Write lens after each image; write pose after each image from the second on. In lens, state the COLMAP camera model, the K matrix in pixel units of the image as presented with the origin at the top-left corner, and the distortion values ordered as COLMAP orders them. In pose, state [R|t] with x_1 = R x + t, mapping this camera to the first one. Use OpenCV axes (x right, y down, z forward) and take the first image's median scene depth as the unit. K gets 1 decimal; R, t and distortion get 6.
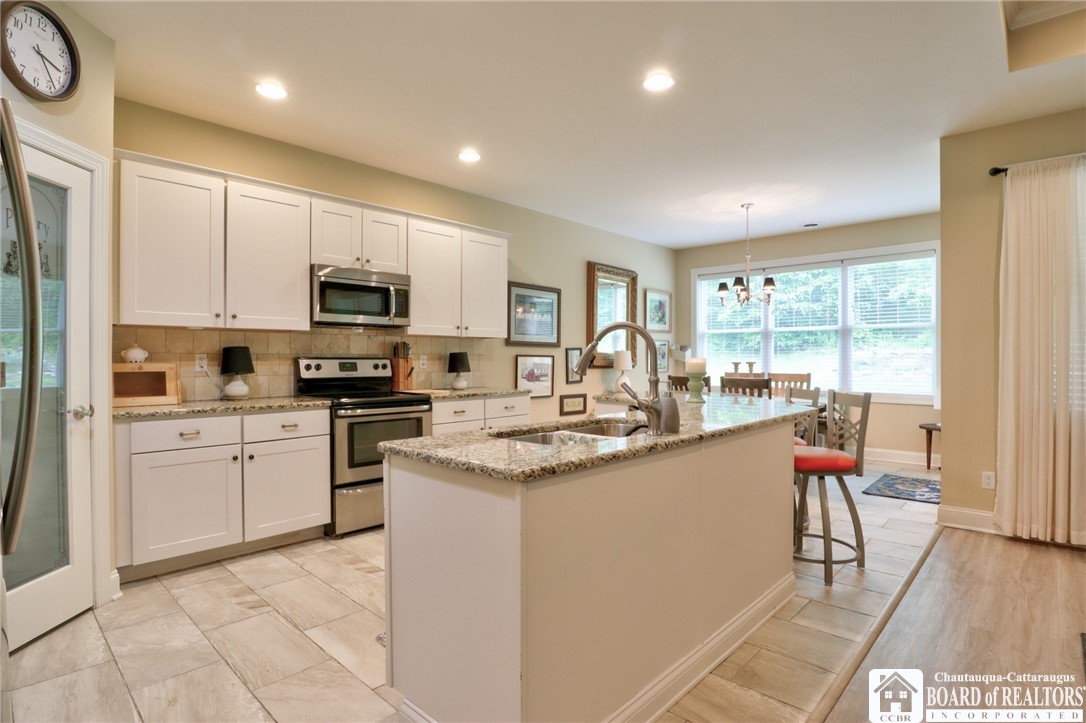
lens RADIAL K [[546.2, 0, 550.4], [0, 546.2, 359.3], [0, 0, 1]] dist [-0.041143, 0.010267]
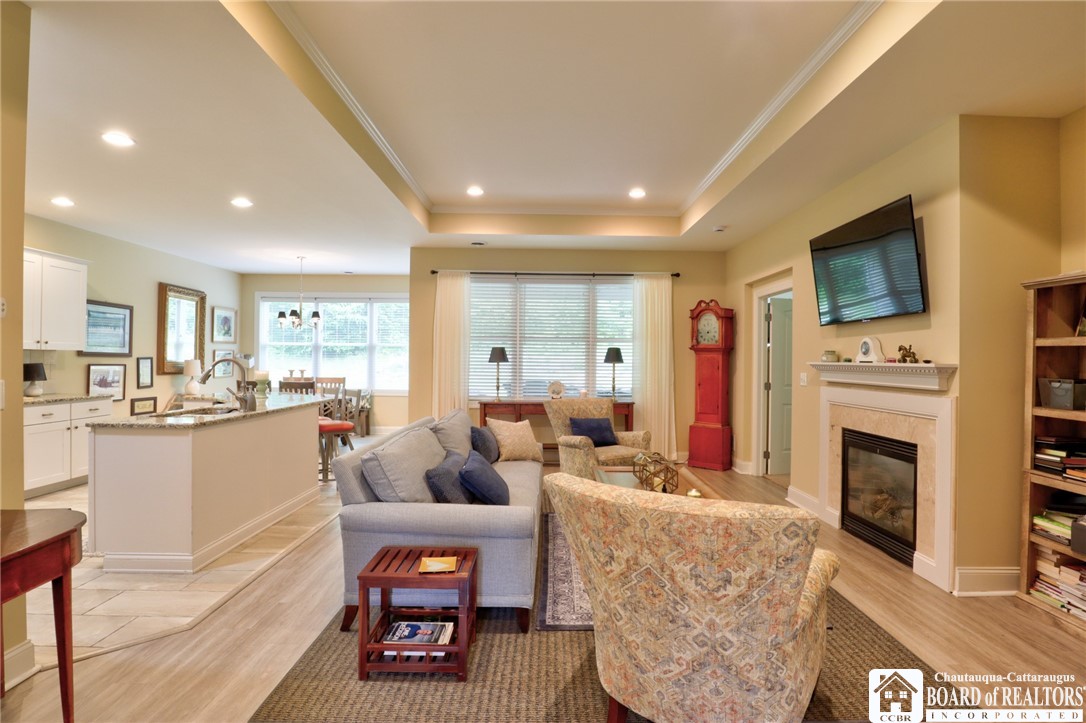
lens RADIAL K [[546.2, 0, 552.6], [0, 546.2, 358.8], [0, 0, 1]] dist [-0.041143, 0.010267]
pose [[0.719521, 0.009621, 0.694404, -0.180765], [-0.009331, 0.999948, -0.004186, -0.031368], [-0.694408, -0.003467, 0.719573, -0.602536]]
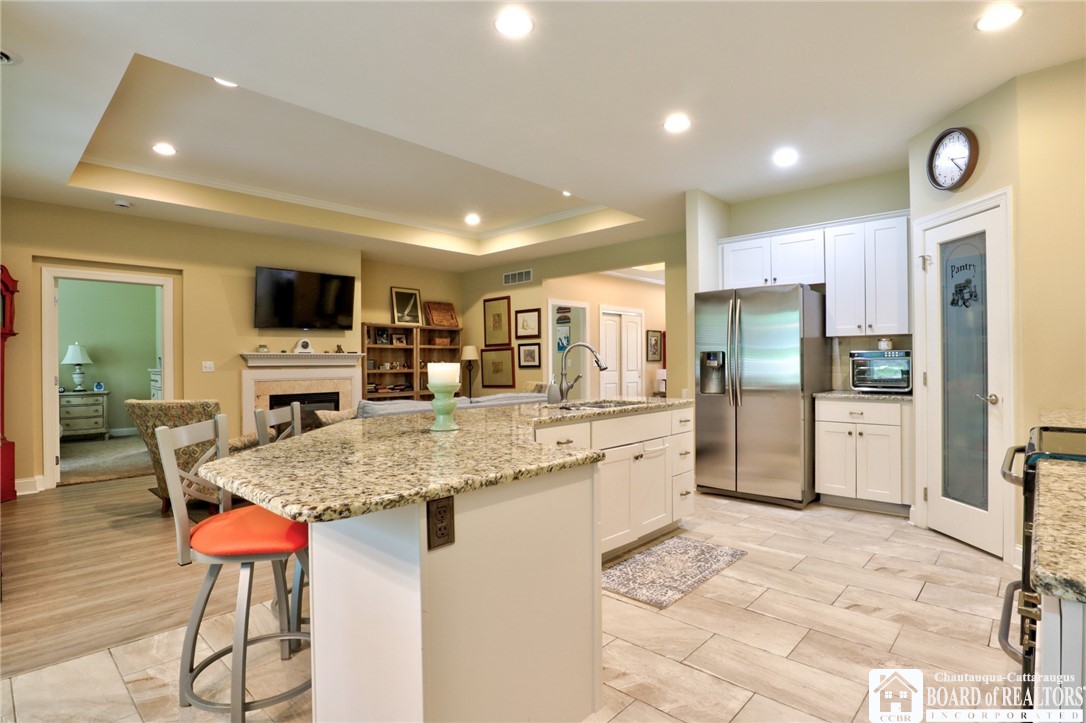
lens RADIAL K [[546.2, 0, 551.5], [0, 546.2, 360.9], [0, 0, 1]] dist [-0.041143, 0.010267]
pose [[-0.999933, 0.010834, -0.004178, 0.110390], [0.010829, 0.999941, 0.001223, -0.003915], [0.004191, 0.001178, -0.999991, 1.323147]]
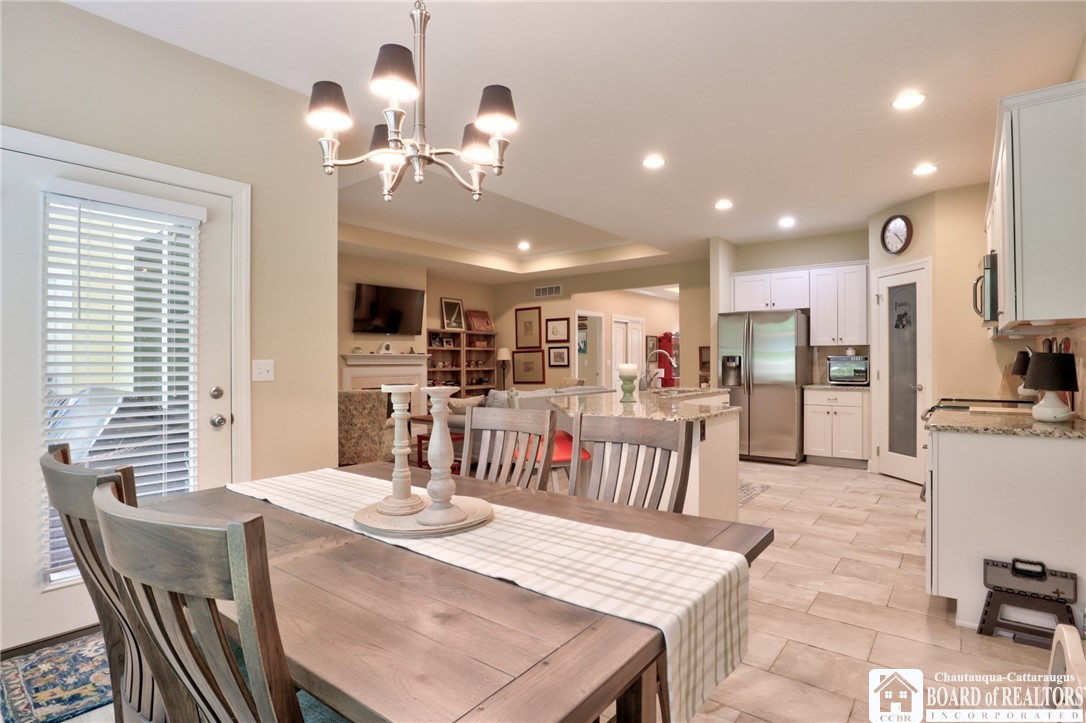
lens RADIAL K [[546.2, 0, 553.2], [0, 546.2, 360.7], [0, 0, 1]] dist [-0.041143, 0.010267]
pose [[-0.995990, 0.005444, -0.089303, 0.421858], [0.005284, 0.999984, 0.002028, -0.010175], [0.089313, 0.001548, -0.996002, 1.712439]]
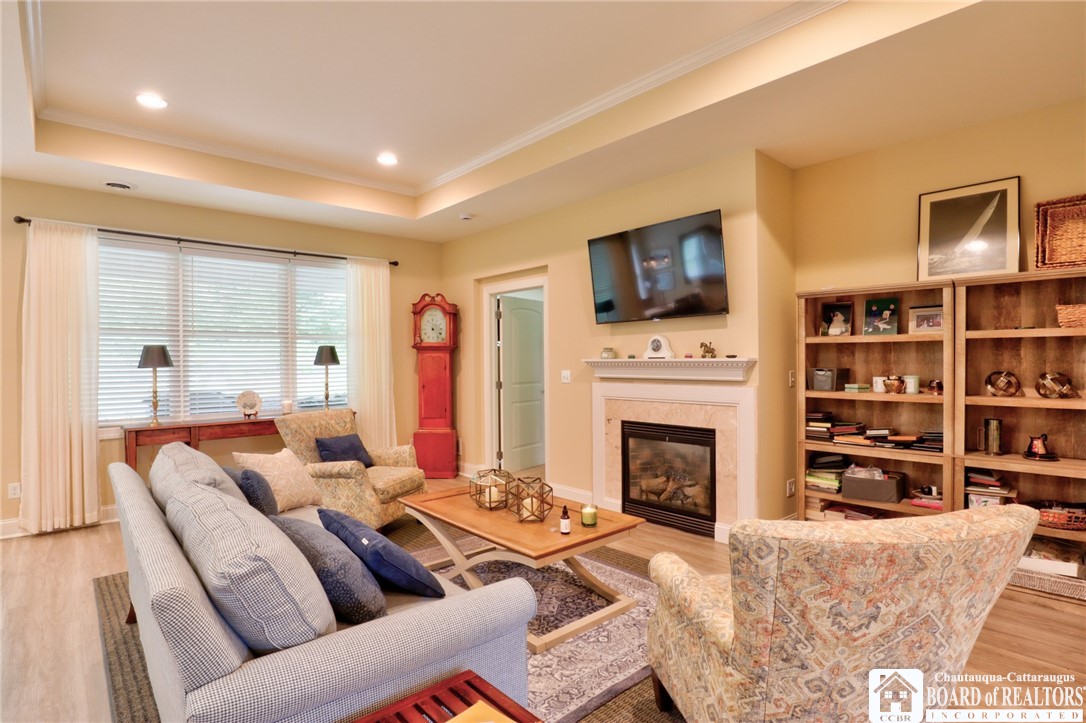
lens RADIAL K [[546.2, 0, 549.9], [0, 546.2, 360.2], [0, 0, 1]] dist [-0.041143, 0.010267]
pose [[0.076806, 0.001219, 0.997045, -0.179698], [0.010445, 0.999943, -0.002028, -0.030618], [-0.996991, 0.010570, 0.076789, -0.191141]]
